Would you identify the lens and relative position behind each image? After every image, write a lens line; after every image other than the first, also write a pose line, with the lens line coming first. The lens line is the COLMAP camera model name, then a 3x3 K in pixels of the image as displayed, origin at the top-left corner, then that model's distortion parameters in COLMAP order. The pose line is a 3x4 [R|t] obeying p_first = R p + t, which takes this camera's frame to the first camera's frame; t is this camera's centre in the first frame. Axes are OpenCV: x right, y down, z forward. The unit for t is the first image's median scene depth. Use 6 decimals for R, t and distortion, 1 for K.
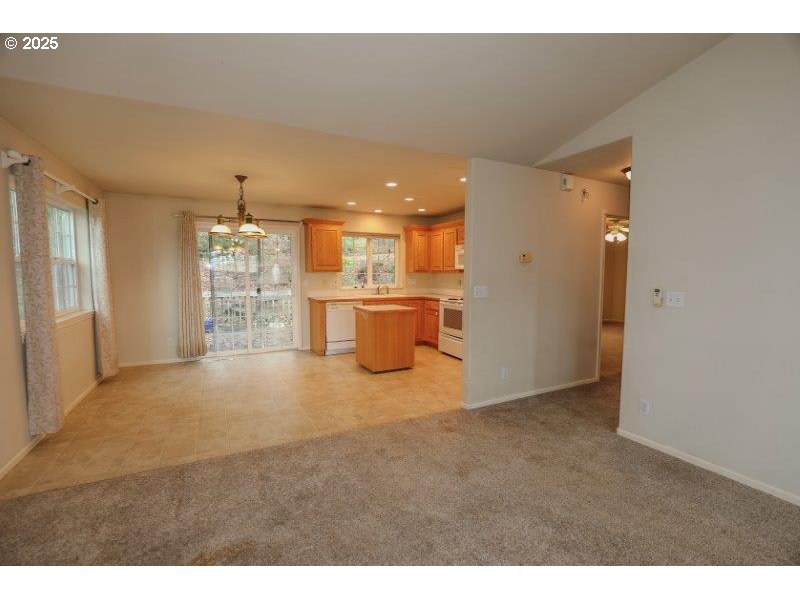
lens RADIAL K [[373.3, 0, 405.1], [0, 373.3, 302.3], [0, 0, 1]] dist [-0.022858, 0.000461]
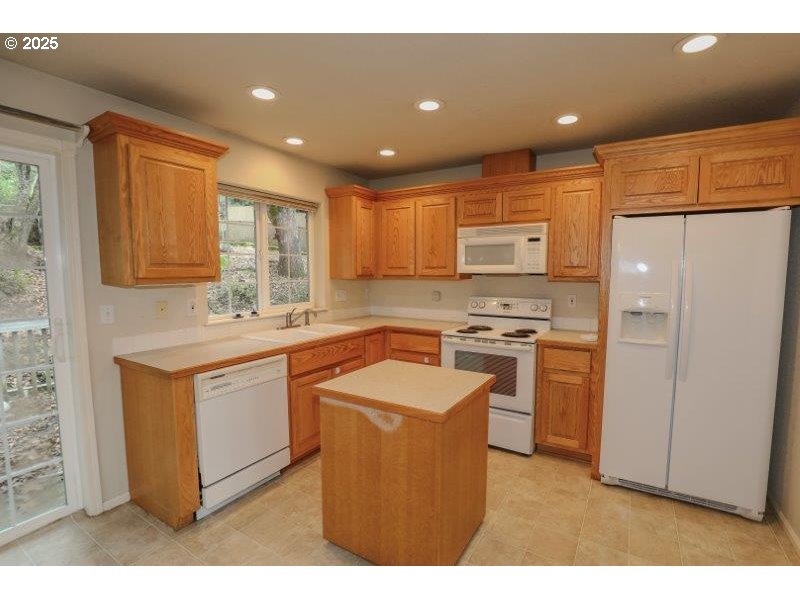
lens RADIAL K [[382.9, 0, 405.2], [0, 382.9, 302.3], [0, 0, 1]] dist [-0.027730, 0.000190]
pose [[0.855045, -0.044442, 0.516645, -0.213395], [0.042931, 0.998967, 0.014880, -0.058980], [-0.516773, 0.009457, 0.856070, 0.578586]]
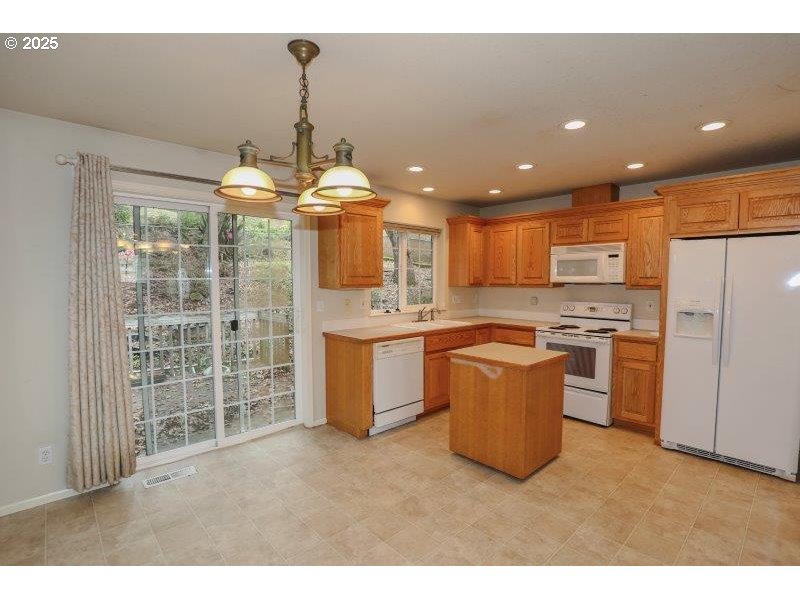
lens RADIAL K [[394.4, 0, 404.3], [0, 394.4, 301.5], [0, 0, 1]] dist [-0.025570, 0.000639]
pose [[0.960850, -0.016740, 0.276562, -0.314784], [0.022959, 0.999551, -0.019264, -0.047015], [-0.276115, 0.024860, 0.960803, 0.400587]]
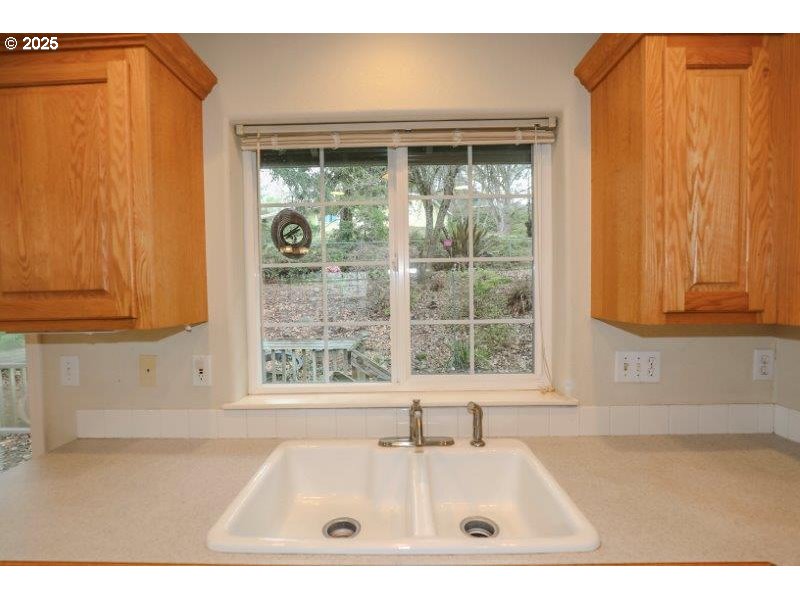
lens RADIAL K [[373.3, 0, 405.1], [0, 373.3, 302.3], [0, 0, 1]] dist [-0.022858, 0.000461]
pose [[0.876649, 0.000475, -0.481130, 0.008690], [-0.021641, 0.999026, -0.038445, -0.090929], [0.480643, 0.044114, 0.875806, 0.925455]]
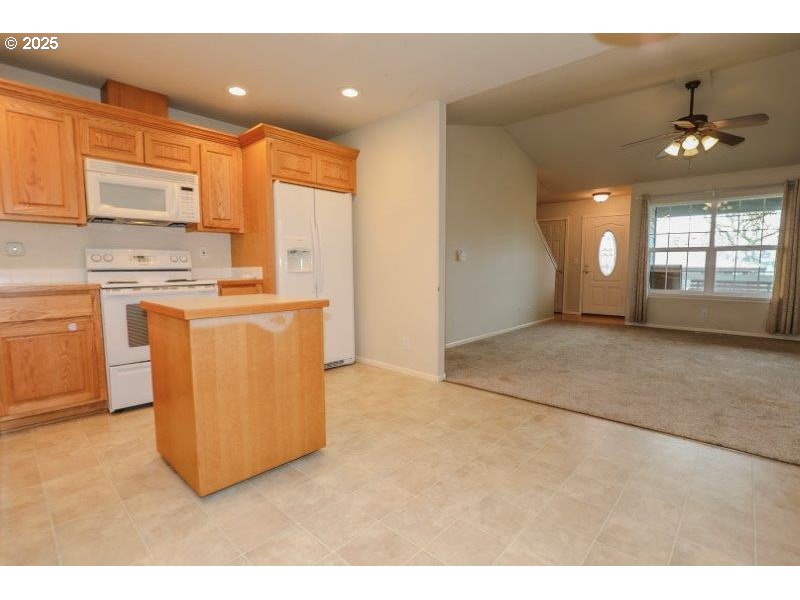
lens RADIAL K [[382.9, 0, 405.2], [0, 382.9, 302.3], [0, 0, 1]] dist [-0.027730, 0.000190]
pose [[-0.347763, -0.088410, 0.933405, -0.399654], [0.076704, 0.989524, 0.122304, -0.015017], [-0.934440, 0.114129, -0.337338, 0.828015]]
